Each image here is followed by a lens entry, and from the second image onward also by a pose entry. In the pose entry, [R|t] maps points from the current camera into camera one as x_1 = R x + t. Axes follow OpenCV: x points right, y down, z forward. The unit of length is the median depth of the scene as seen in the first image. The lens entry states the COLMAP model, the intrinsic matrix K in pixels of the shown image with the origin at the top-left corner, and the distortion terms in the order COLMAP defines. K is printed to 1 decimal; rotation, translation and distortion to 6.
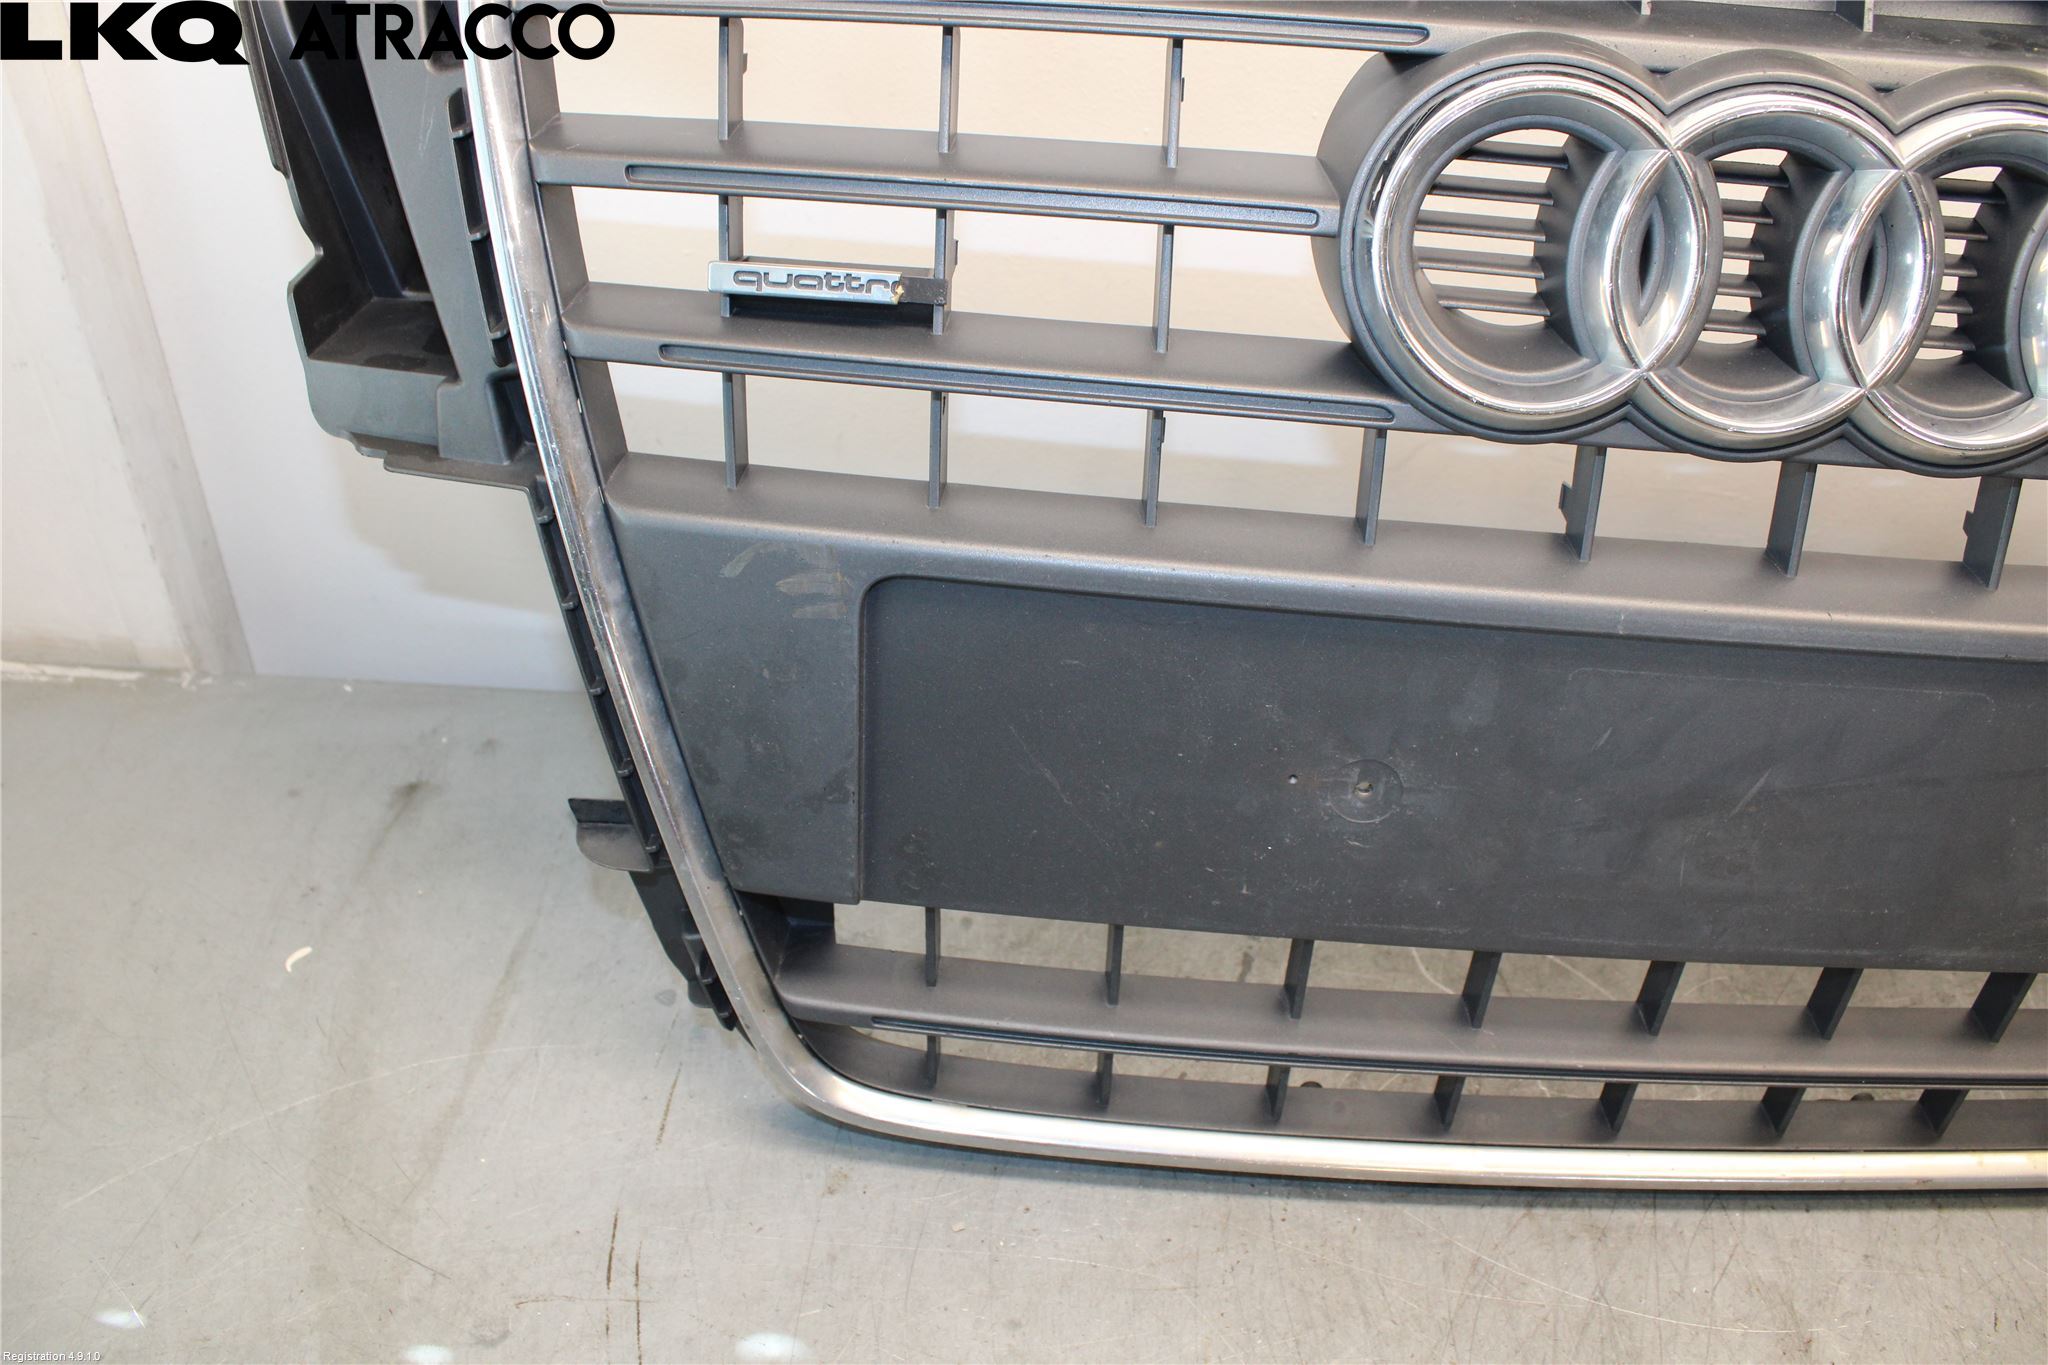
lens RADIAL K [[1685.3, 0, 1024.0], [0, 1685.3, 682.5], [0, 0, 1]] dist [-0.171245, 0.139310]
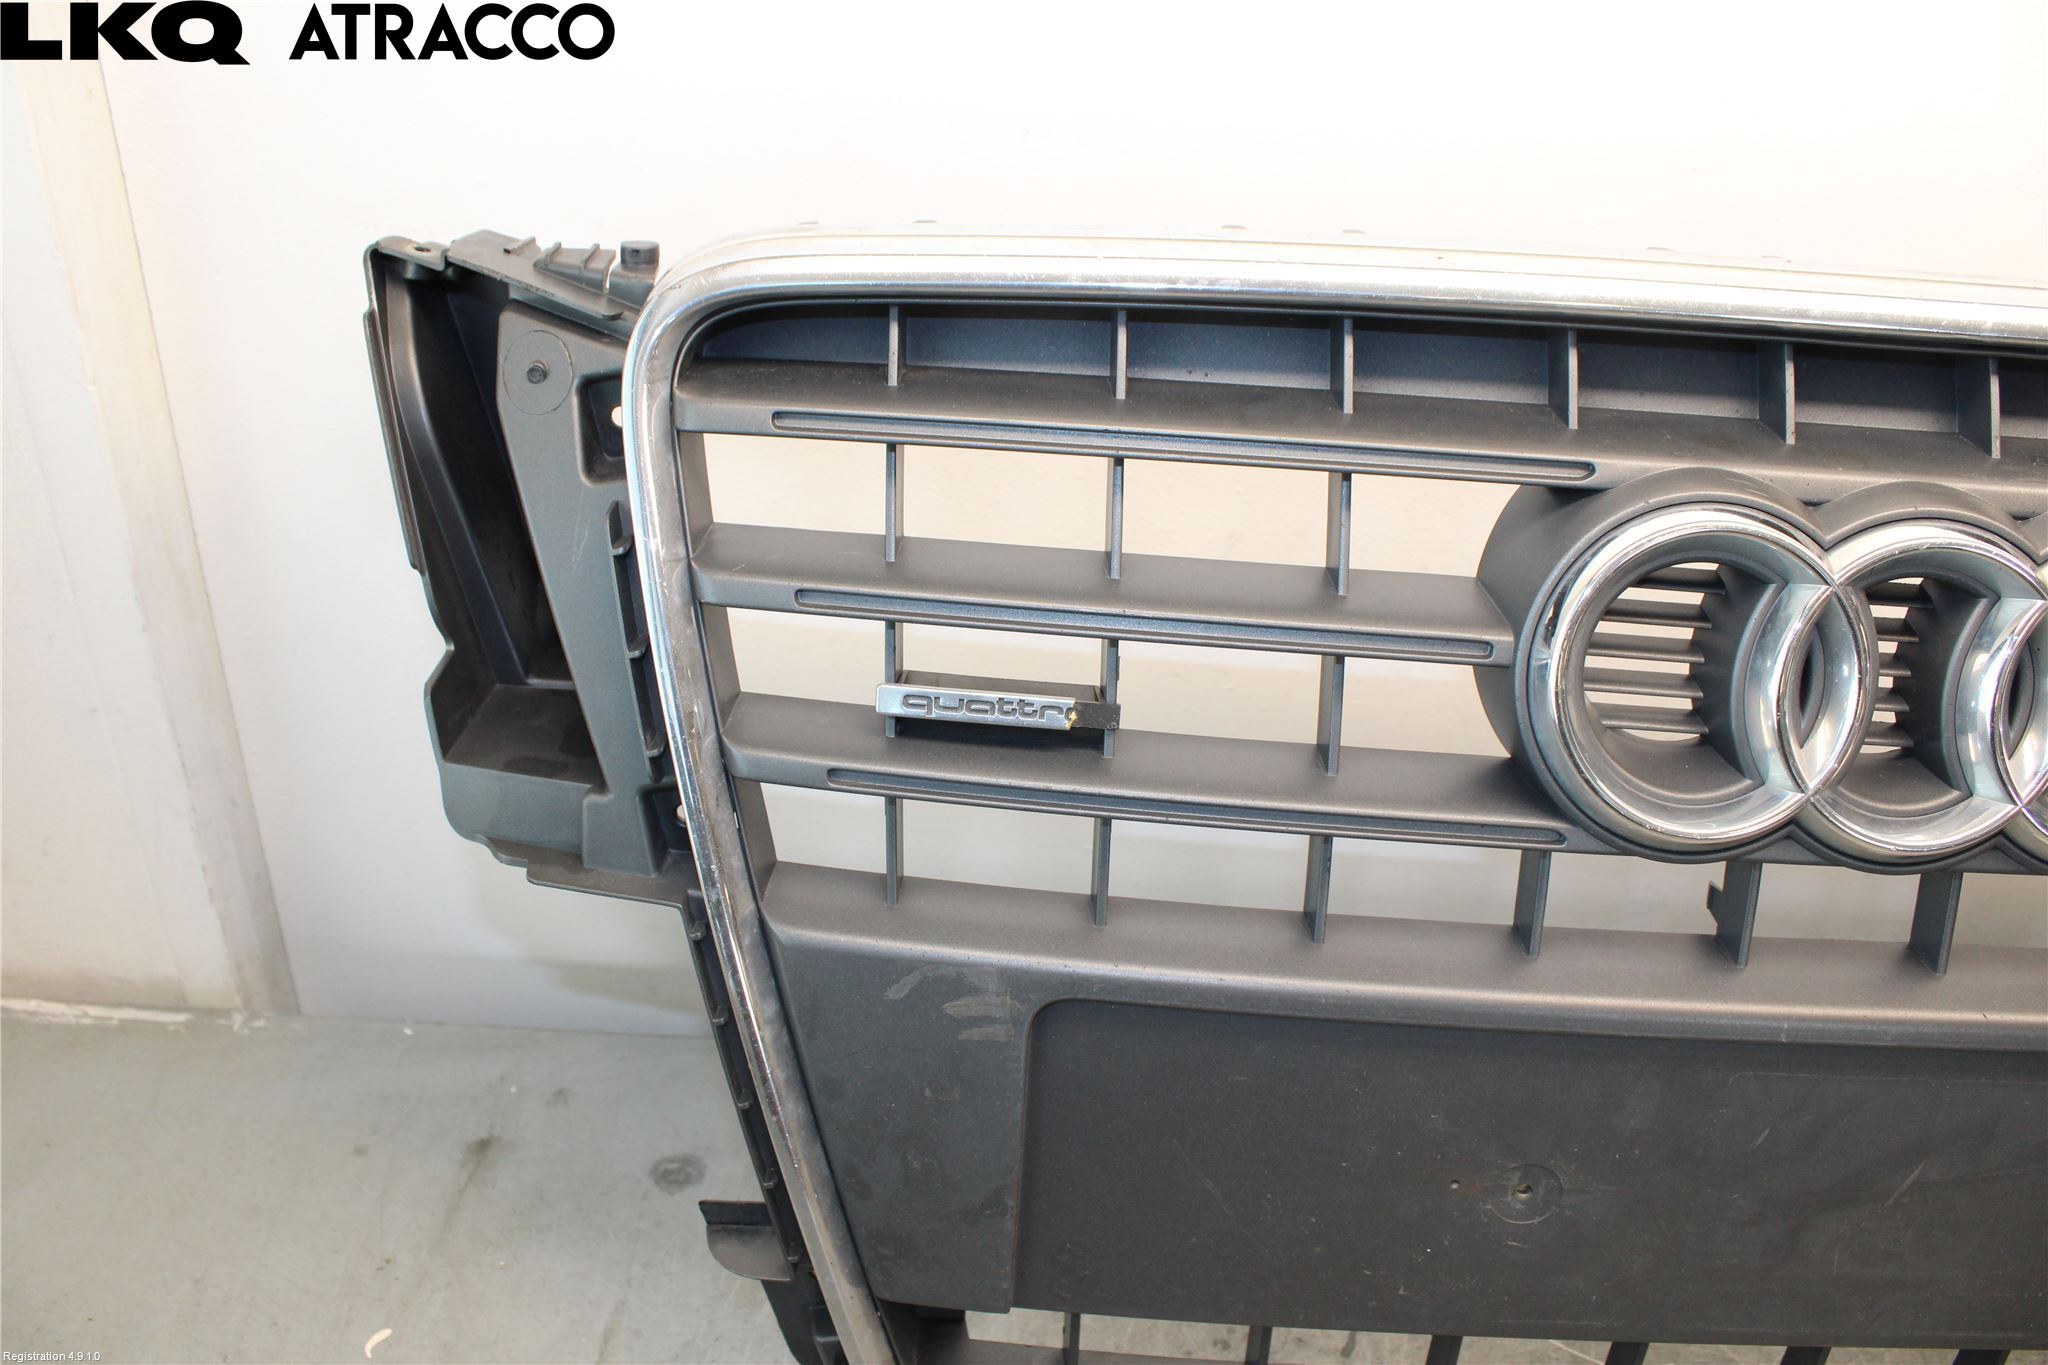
lens RADIAL K [[1685.3, 0, 1024.0], [0, 1685.3, 682.5], [0, 0, 1]] dist [-0.171245, 0.139310]
pose [[0.999196, -0.006907, 0.039487, -0.132903], [0.011726, 0.992319, -0.123145, -0.121604], [-0.038333, 0.123509, 0.991603, -0.000117]]
